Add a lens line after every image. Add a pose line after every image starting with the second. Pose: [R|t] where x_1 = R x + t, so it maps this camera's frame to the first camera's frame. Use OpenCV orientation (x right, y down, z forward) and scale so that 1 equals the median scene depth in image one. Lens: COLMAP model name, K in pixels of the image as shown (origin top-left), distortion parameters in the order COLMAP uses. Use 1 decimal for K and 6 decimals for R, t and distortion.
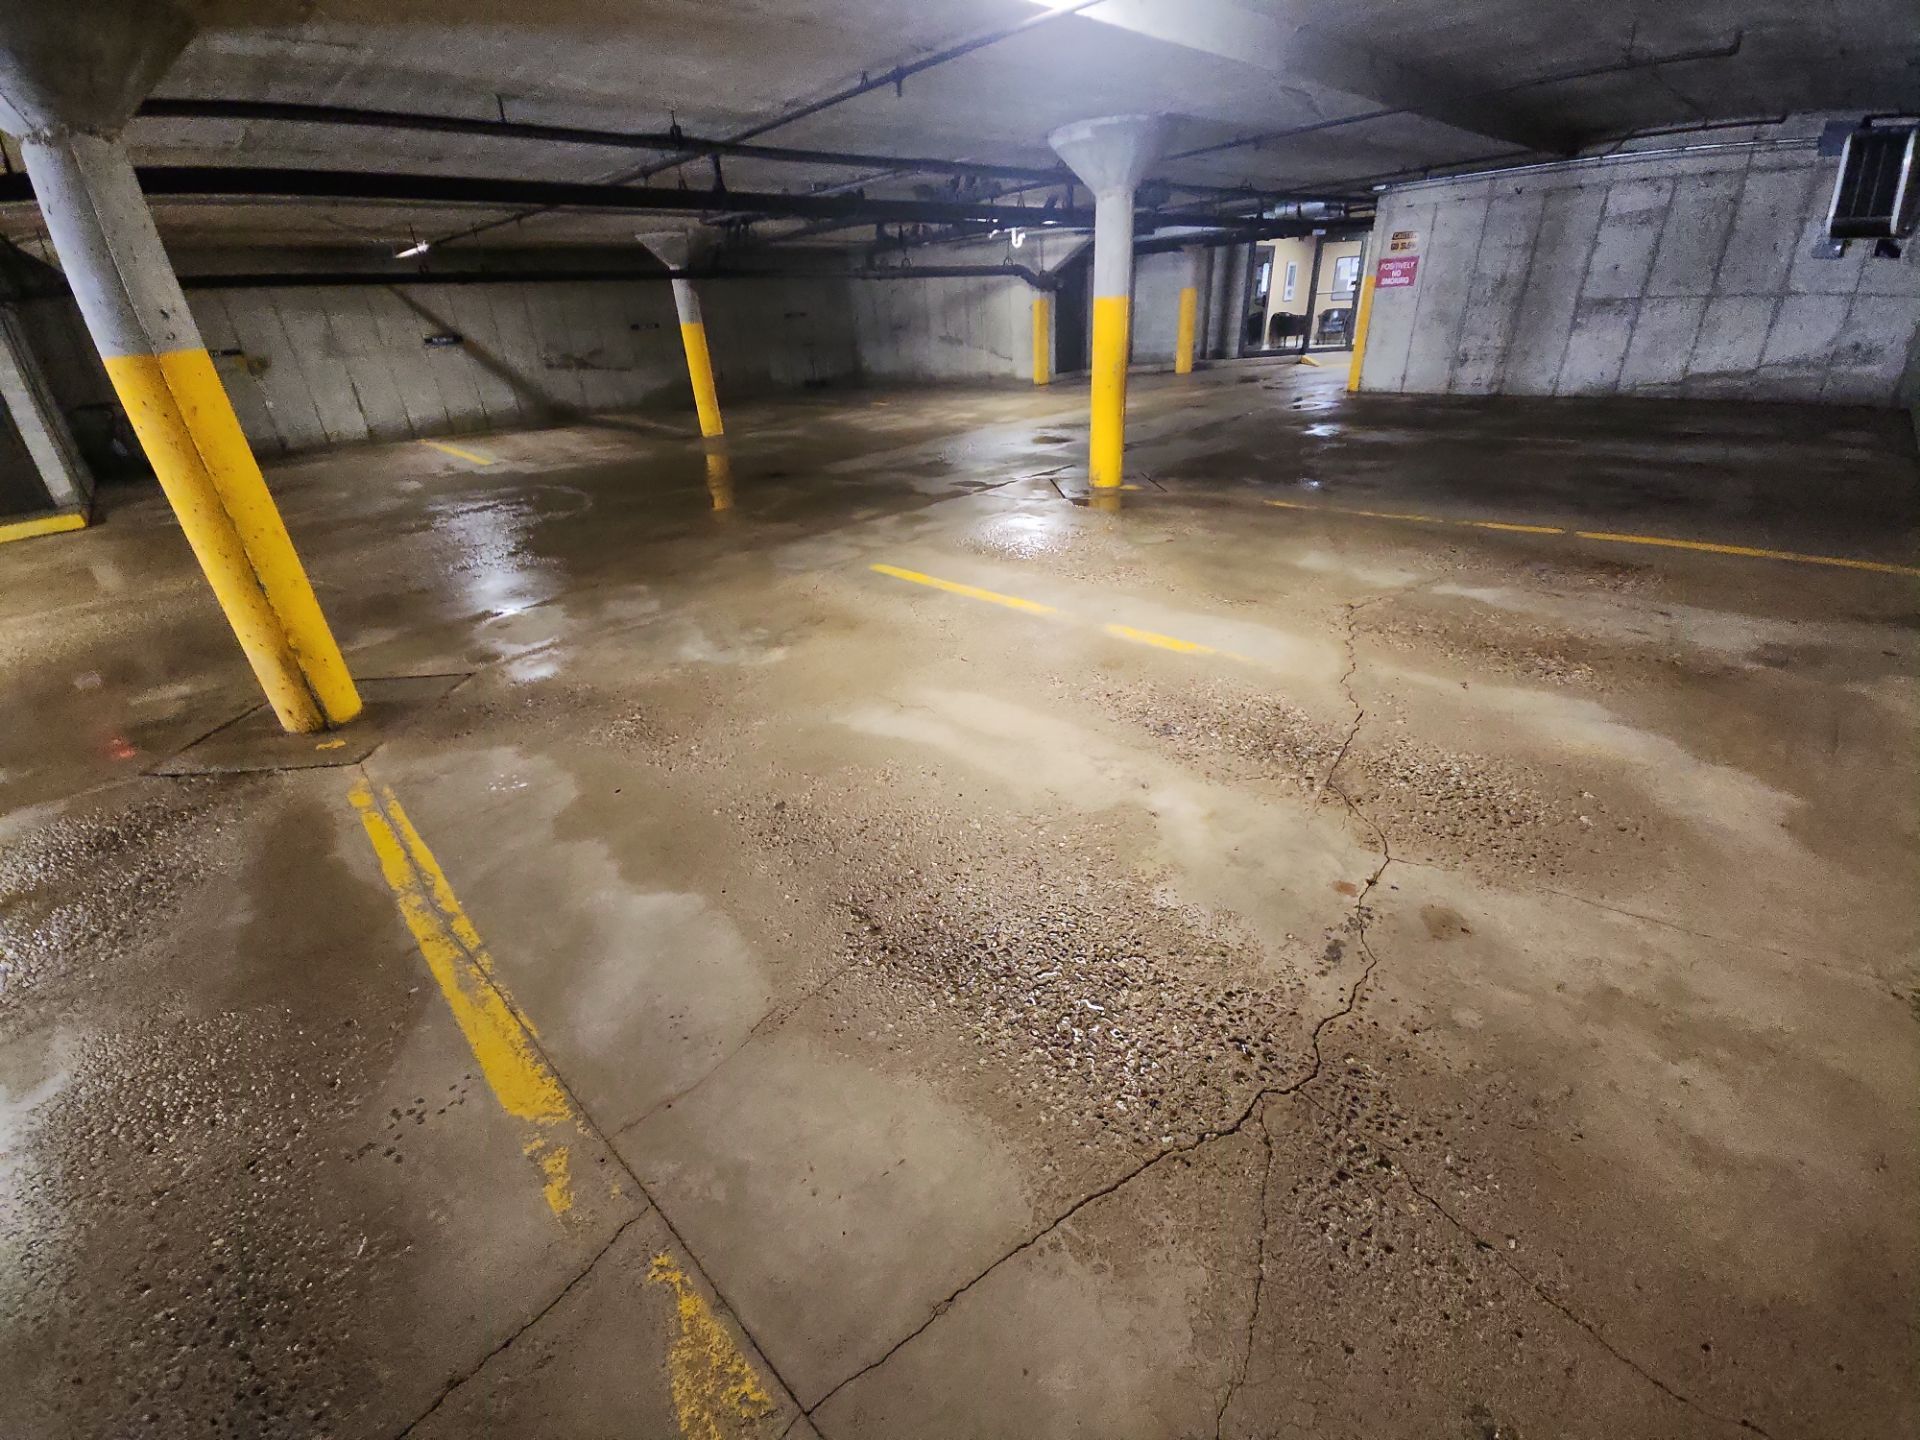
lens RADIAL K [[792.4, 0, 960.0], [0, 792.4, 720.0], [0, 0, 1]] dist [0.019687, -0.011526]
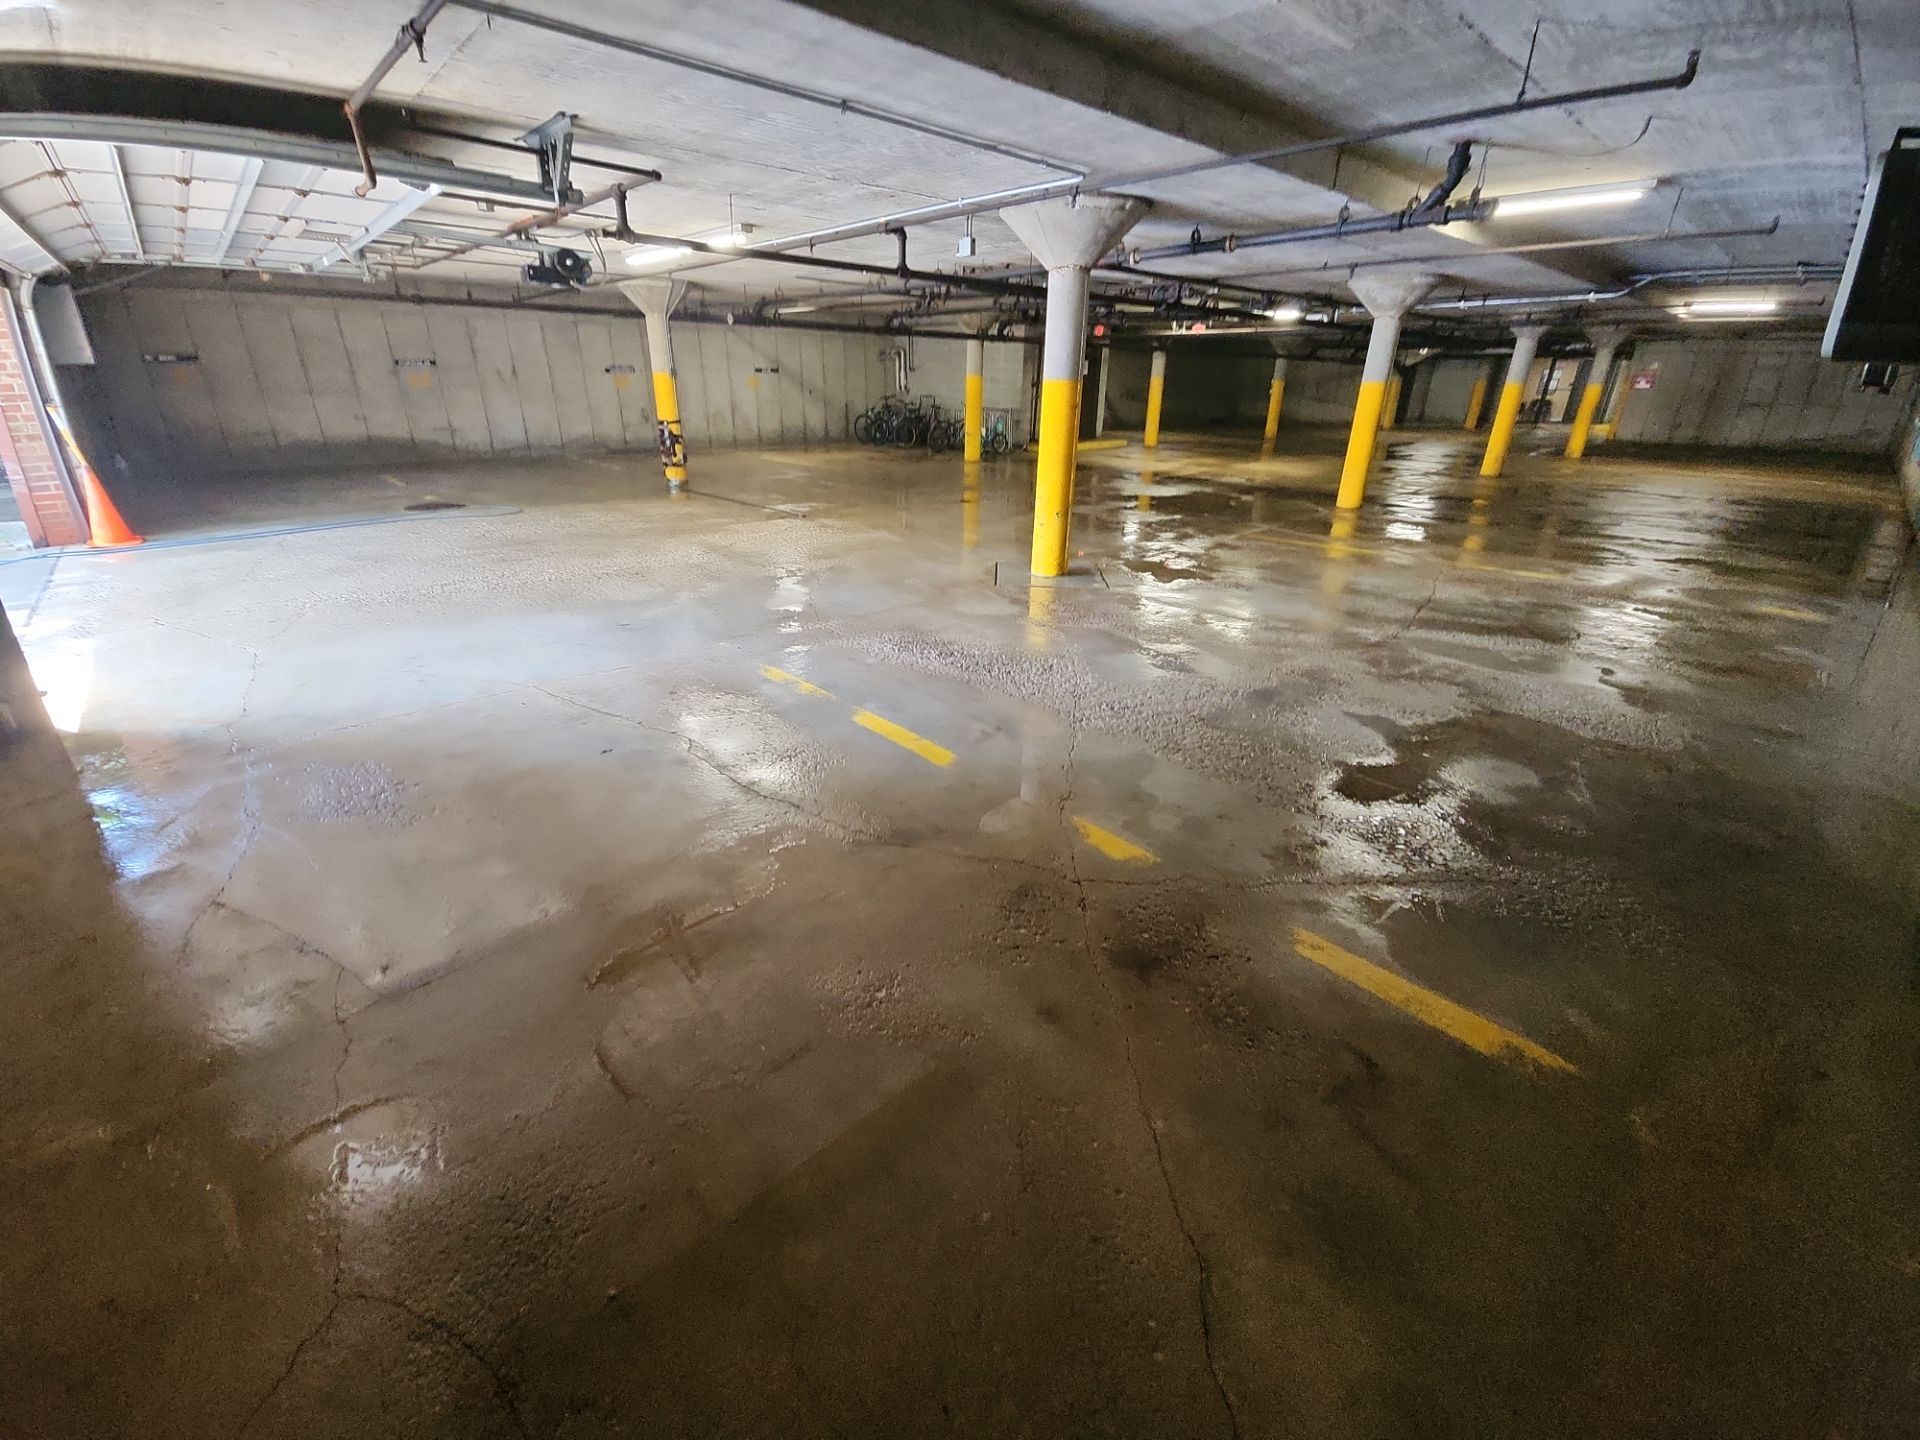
lens RADIAL K [[792.4, 0, 960.0], [0, 792.4, 720.0], [0, 0, 1]] dist [0.019687, -0.011526]
pose [[0.996721, 0.079724, -0.013840, -0.886649], [-0.080483, 0.994448, -0.067785, 0.462943], [0.008359, 0.068677, 0.997604, -0.797052]]
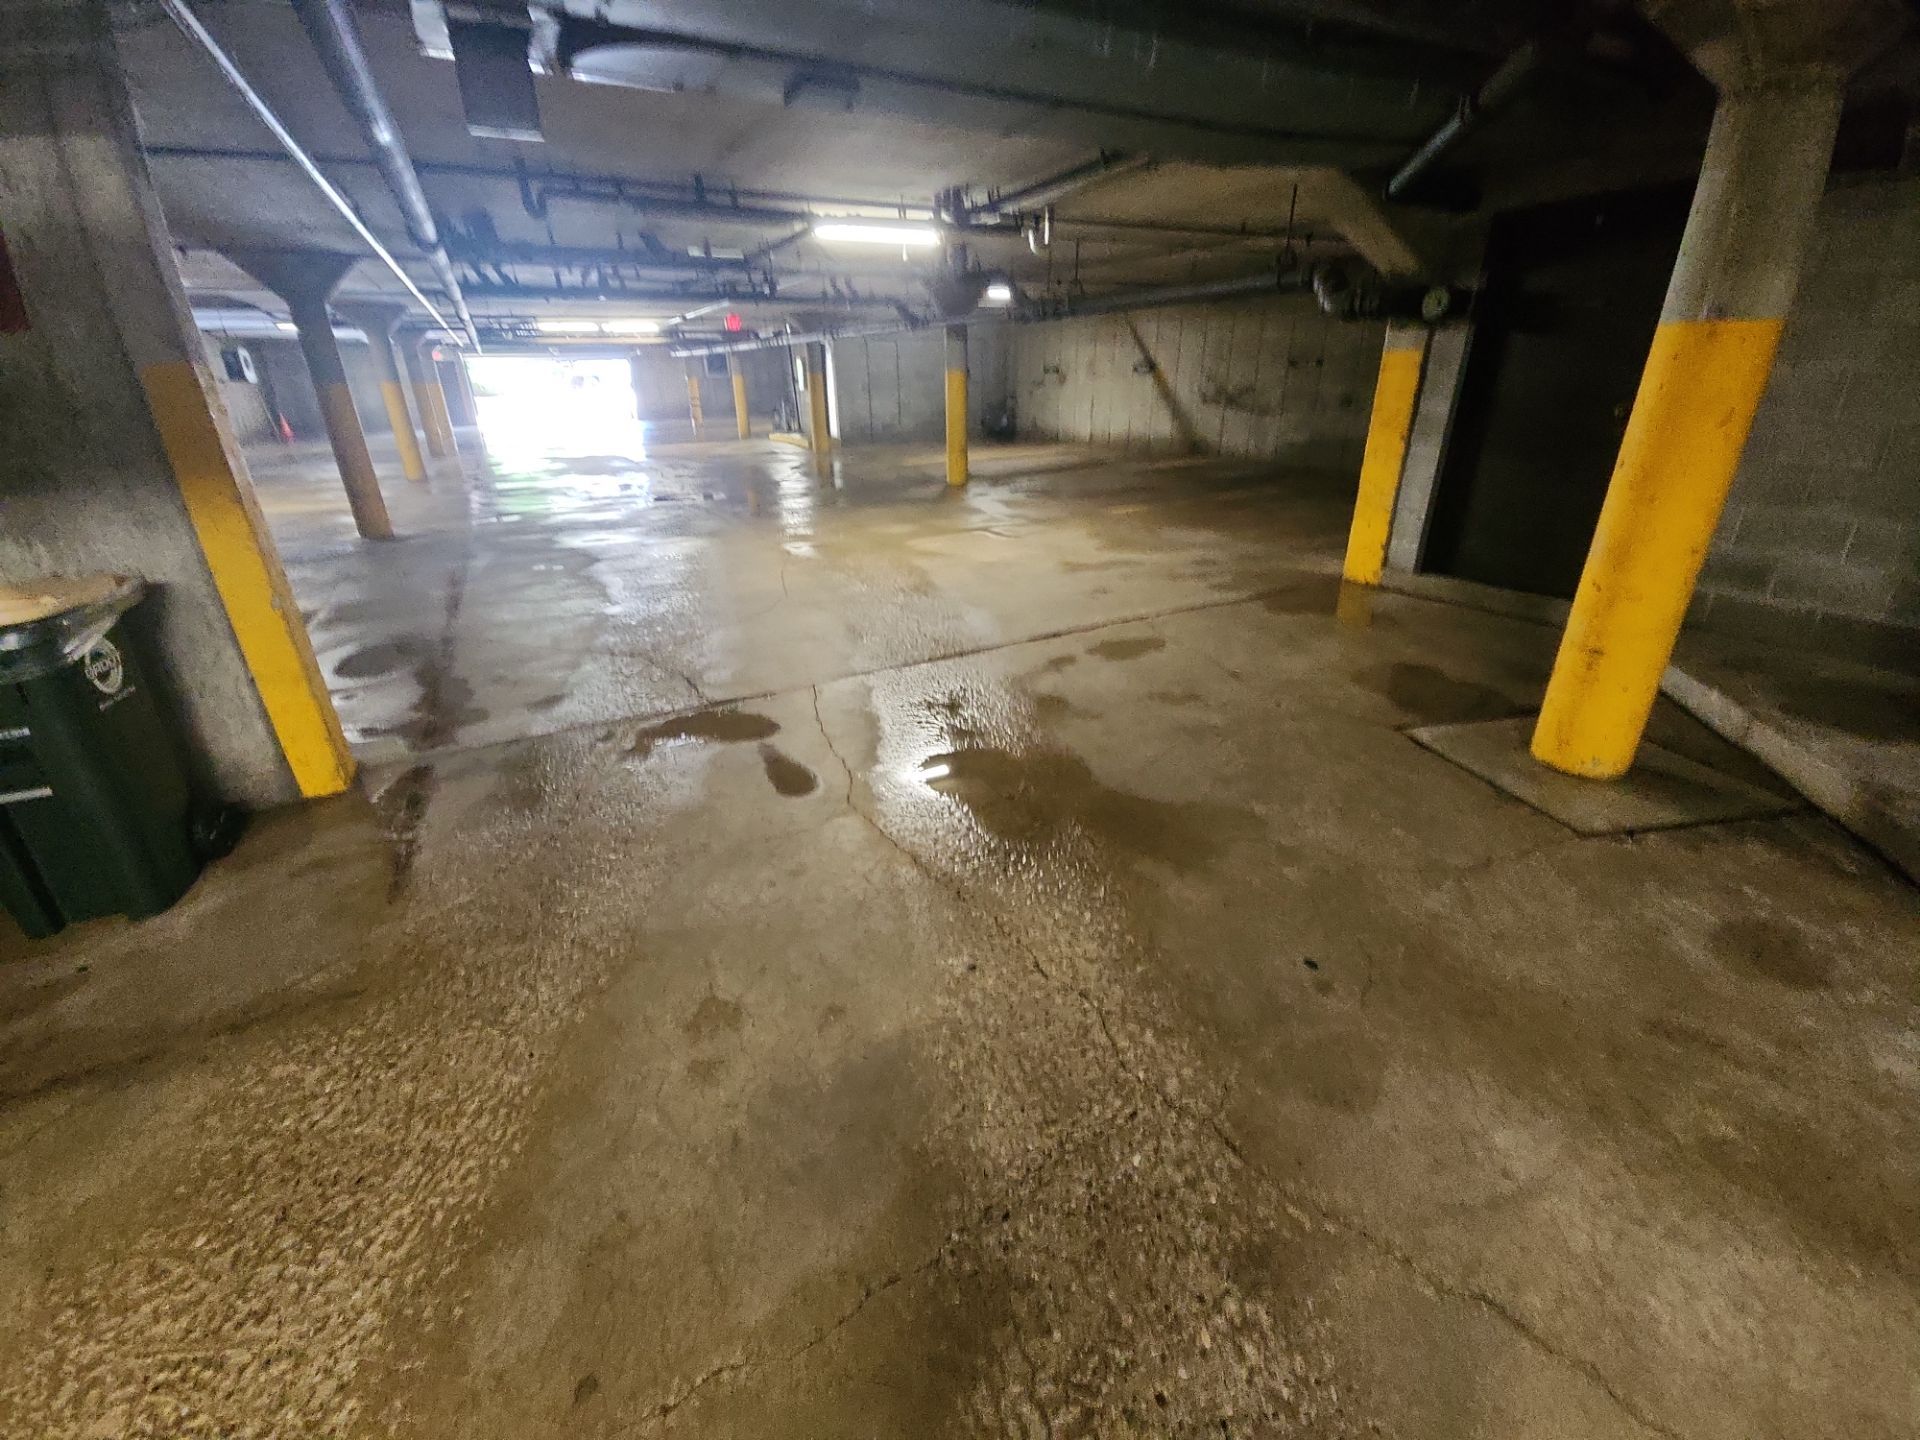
lens RADIAL K [[792.4, 0, 960.0], [0, 792.4, 720.0], [0, 0, 1]] dist [0.019687, -0.011526]
pose [[-0.303783, 0.430959, -0.849700, 0.565247], [-0.410267, 0.745751, 0.524915, -0.593454], [0.859882, 0.508064, -0.049738, 1.100264]]
